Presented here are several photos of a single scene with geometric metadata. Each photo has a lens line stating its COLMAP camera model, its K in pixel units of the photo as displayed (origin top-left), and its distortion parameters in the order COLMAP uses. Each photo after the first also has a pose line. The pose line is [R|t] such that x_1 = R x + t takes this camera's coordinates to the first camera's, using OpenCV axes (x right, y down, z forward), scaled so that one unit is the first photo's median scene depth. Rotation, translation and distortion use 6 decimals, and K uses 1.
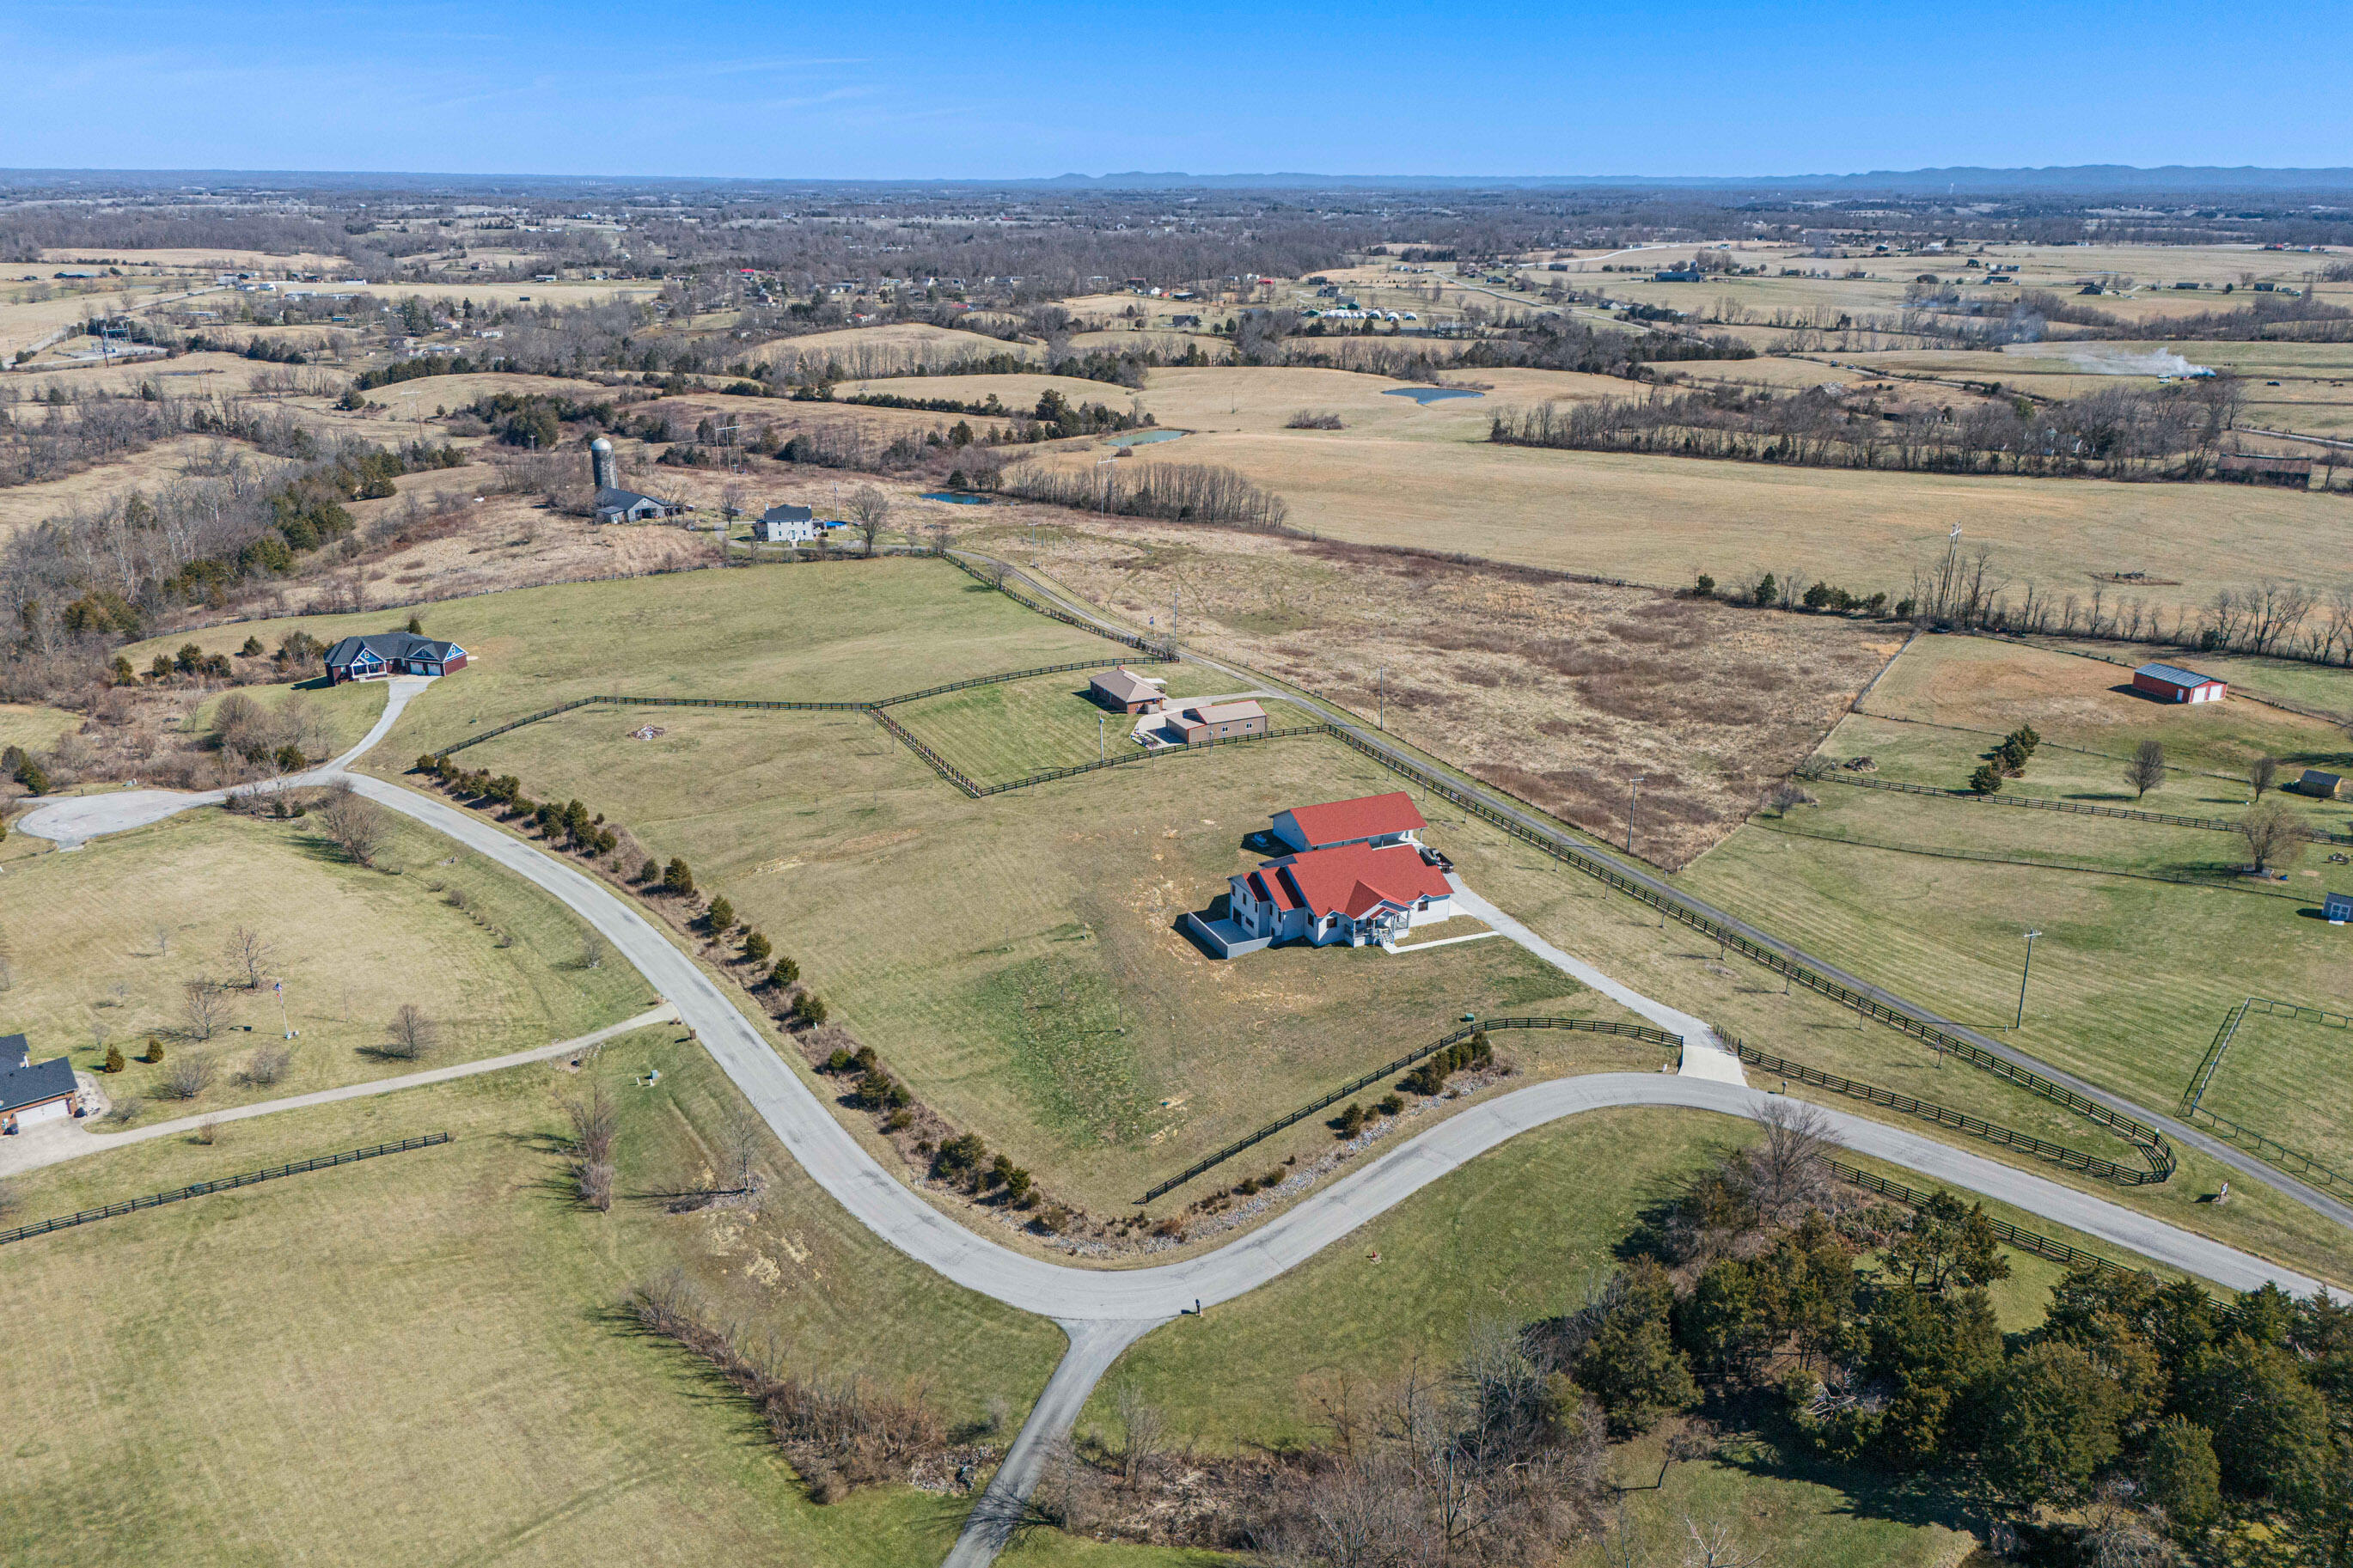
lens RADIAL K [[1734.3, 0, 1176.5], [0, 1734.3, 784.0], [0, 0, 1]] dist [0.088443, -0.096297]
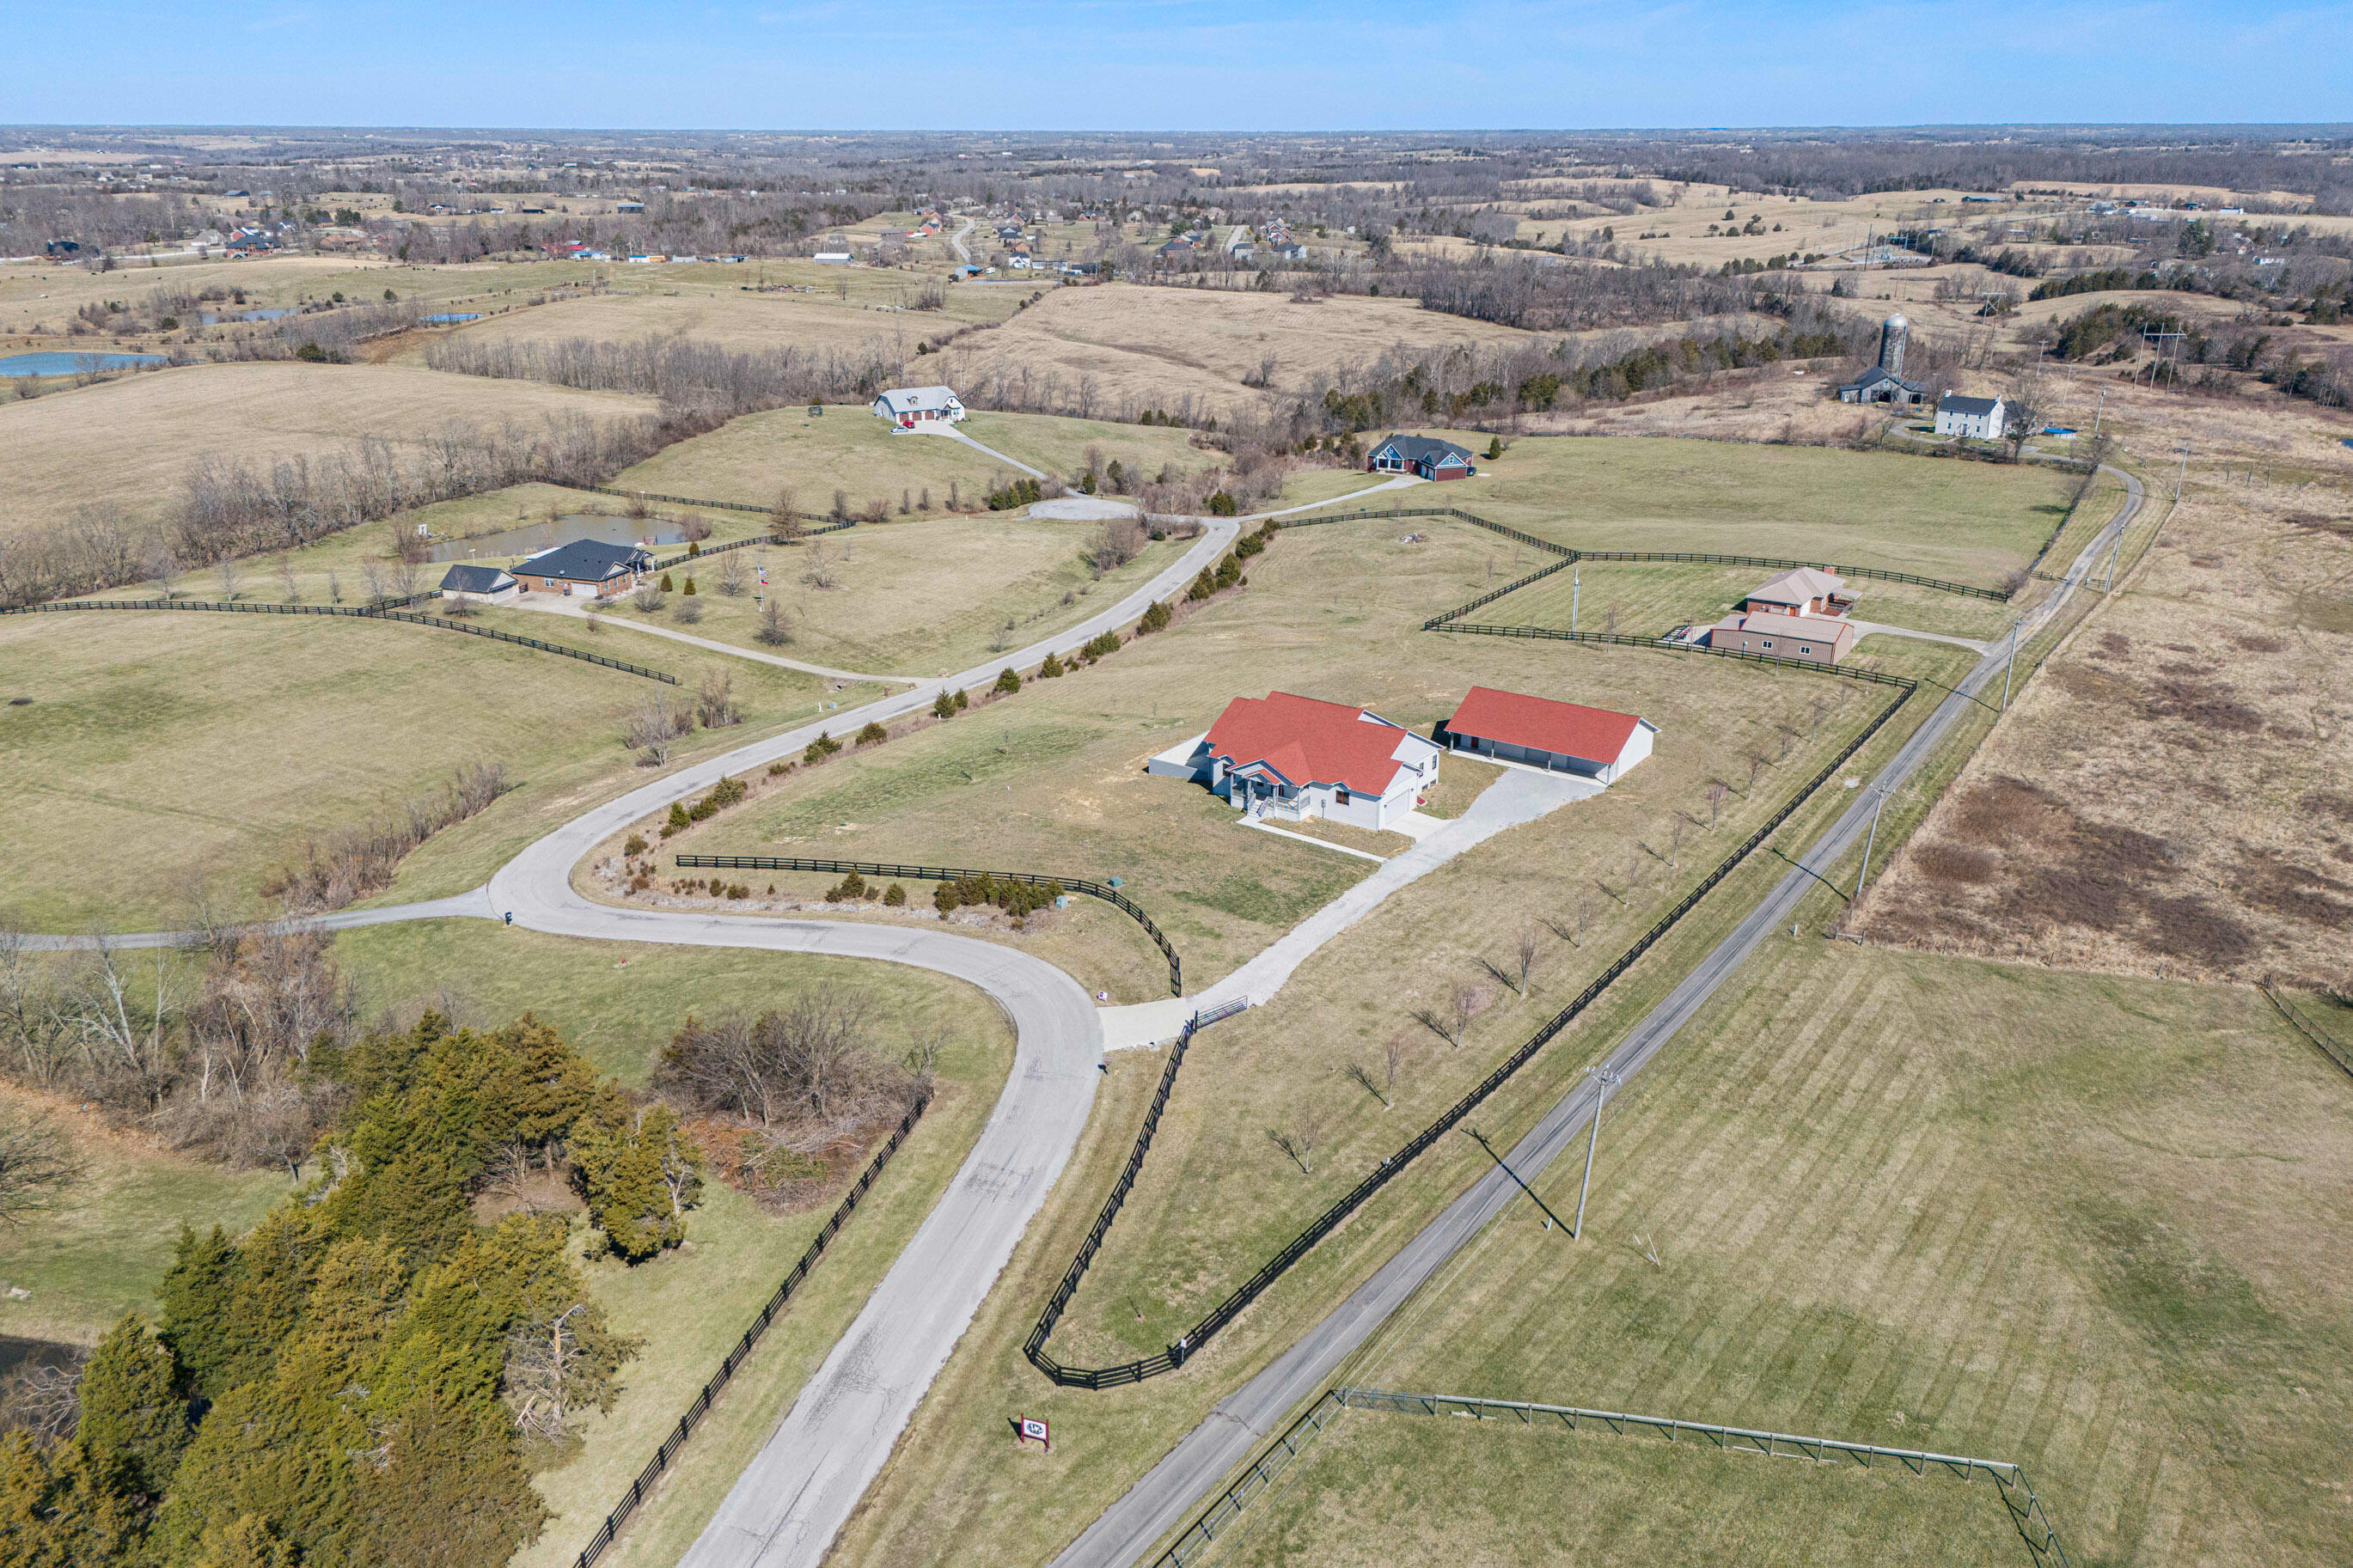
lens RADIAL K [[1734.3, 0, 1176.5], [0, 1734.3, 784.0], [0, 0, 1]] dist [0.088443, -0.096297]
pose [[0.500749, 0.299265, -0.812214, 0.352331], [-0.281762, 0.943583, 0.173956, -0.023051], [0.818450, 0.141743, 0.556820, 0.252028]]
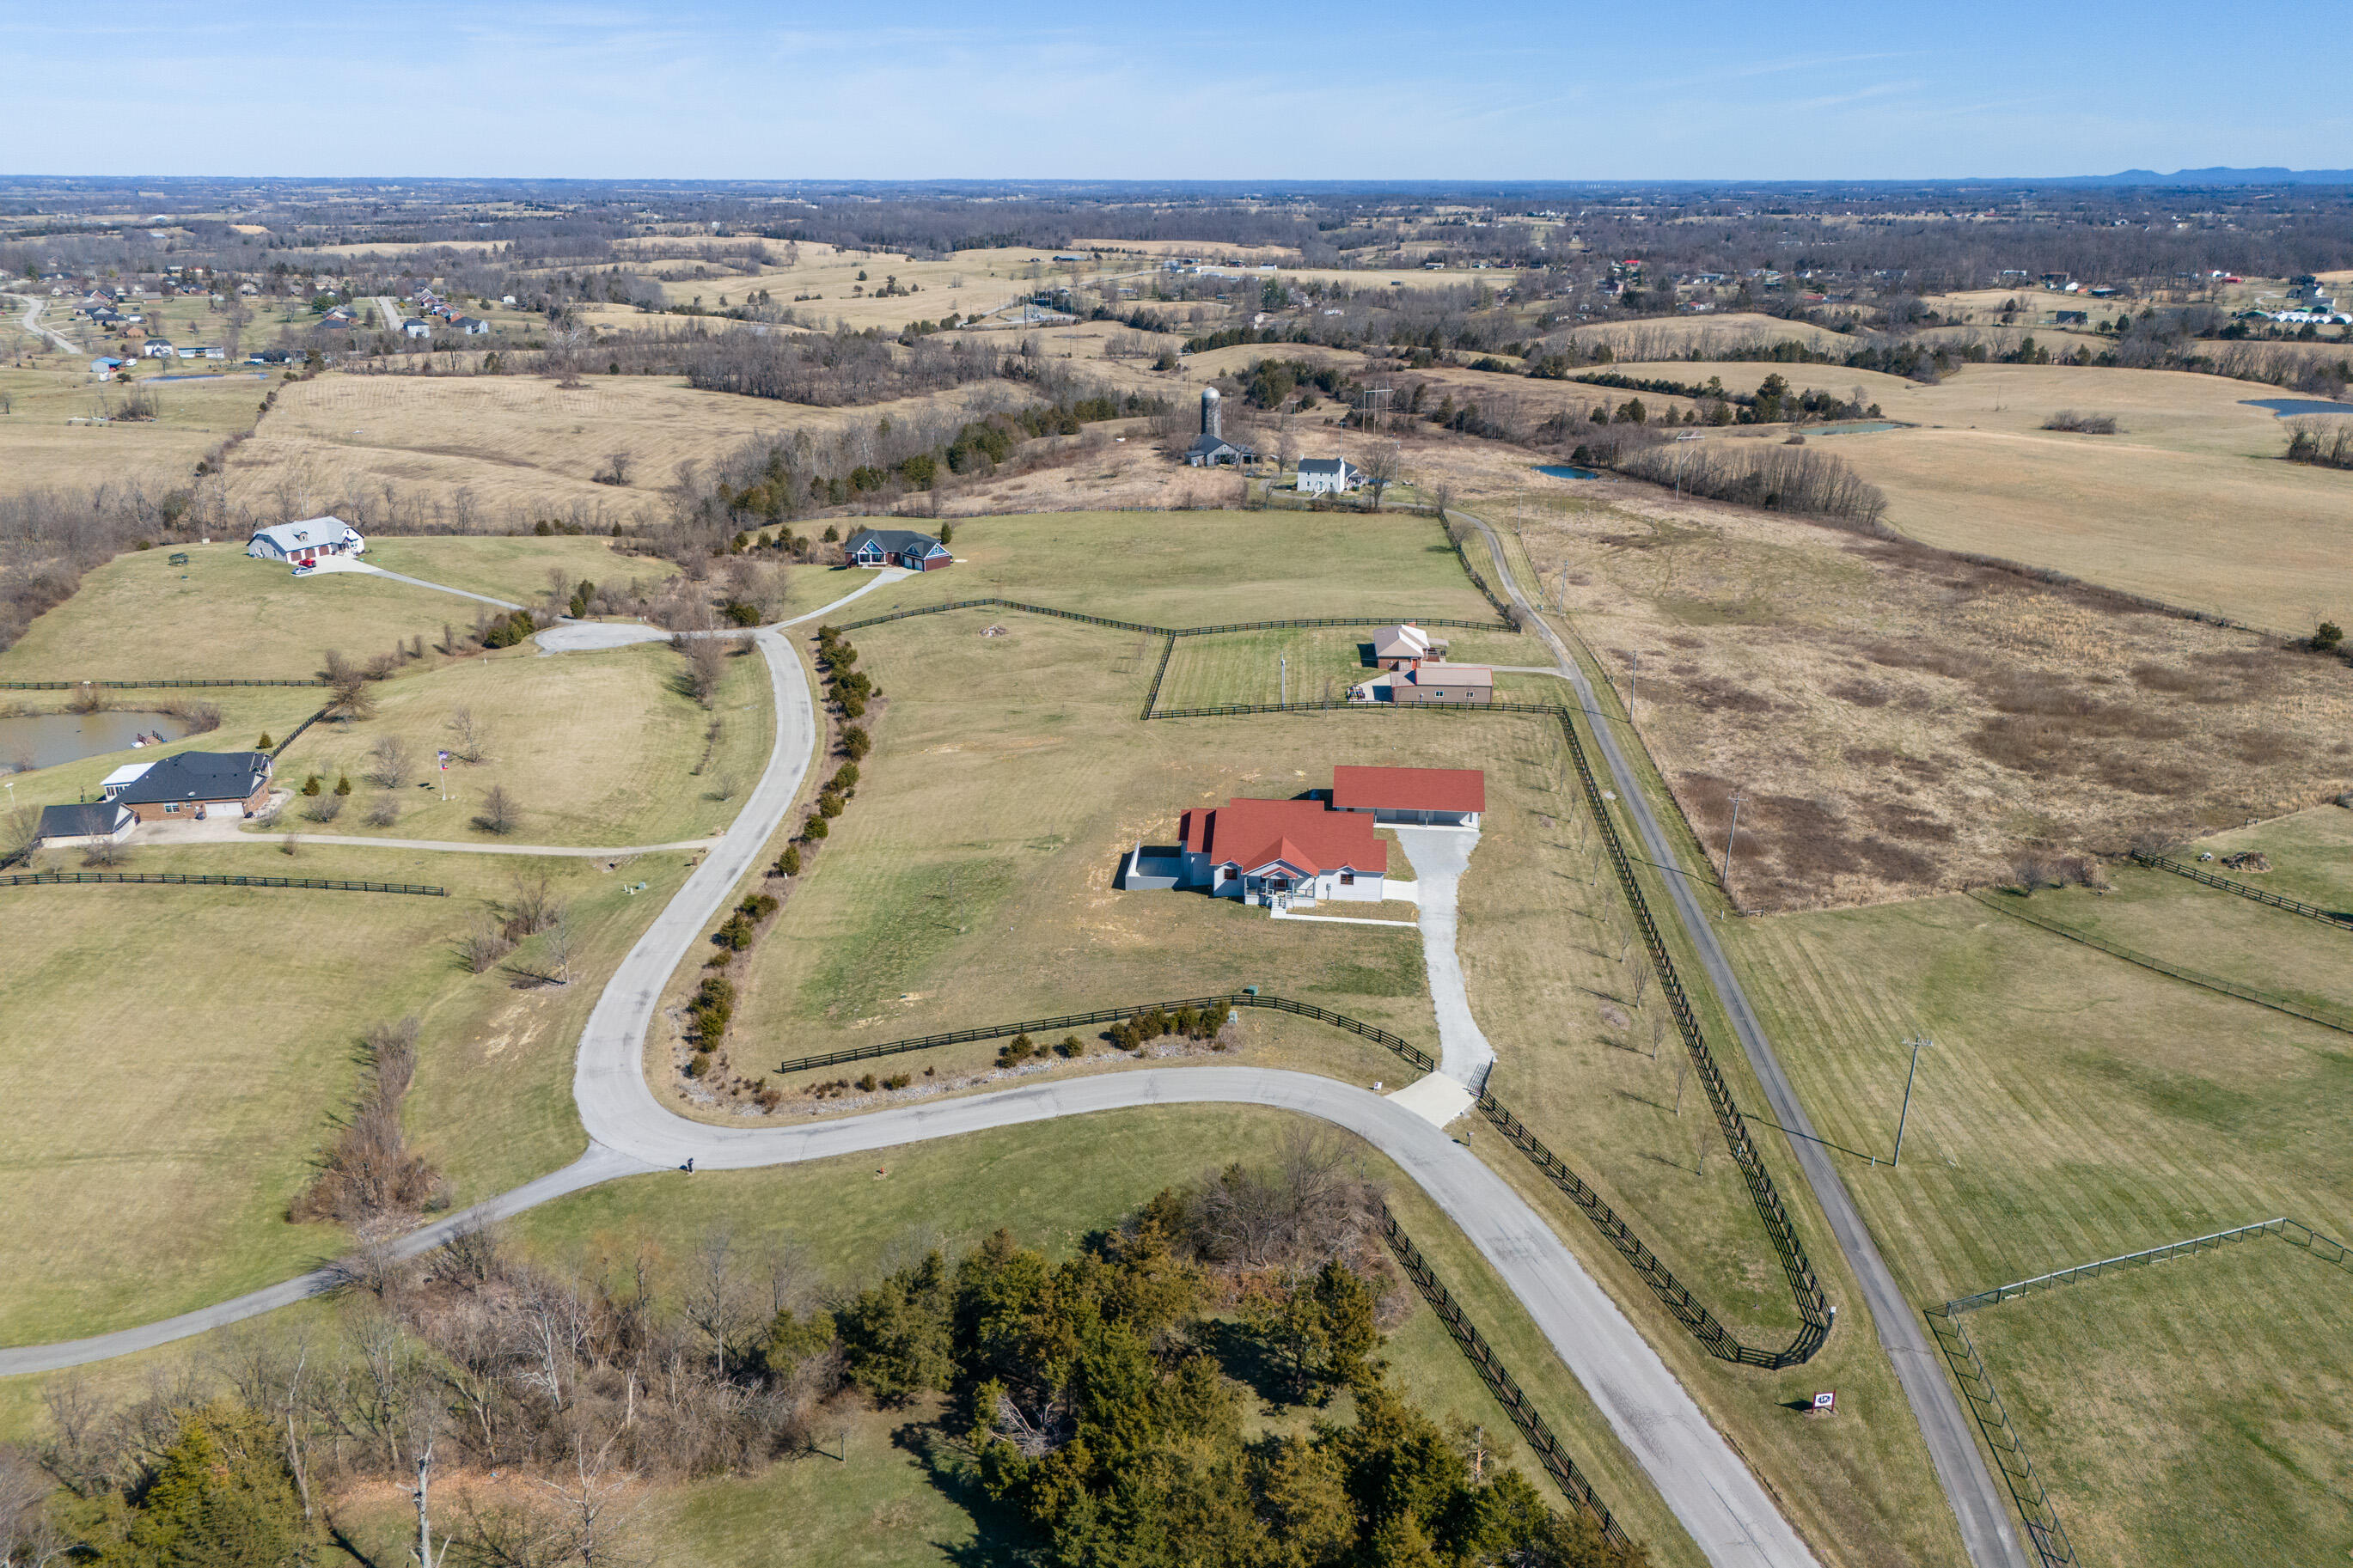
lens RADIAL K [[1722.9, 0, 1176.5], [0, 1722.9, 784.0], [0, 0, 1]] dist [0.081278, -0.100166]
pose [[0.859869, 0.164749, -0.483201, 0.237240], [-0.164500, 0.985428, 0.043254, -0.000801], [0.483286, 0.042293, 0.874441, 0.089141]]
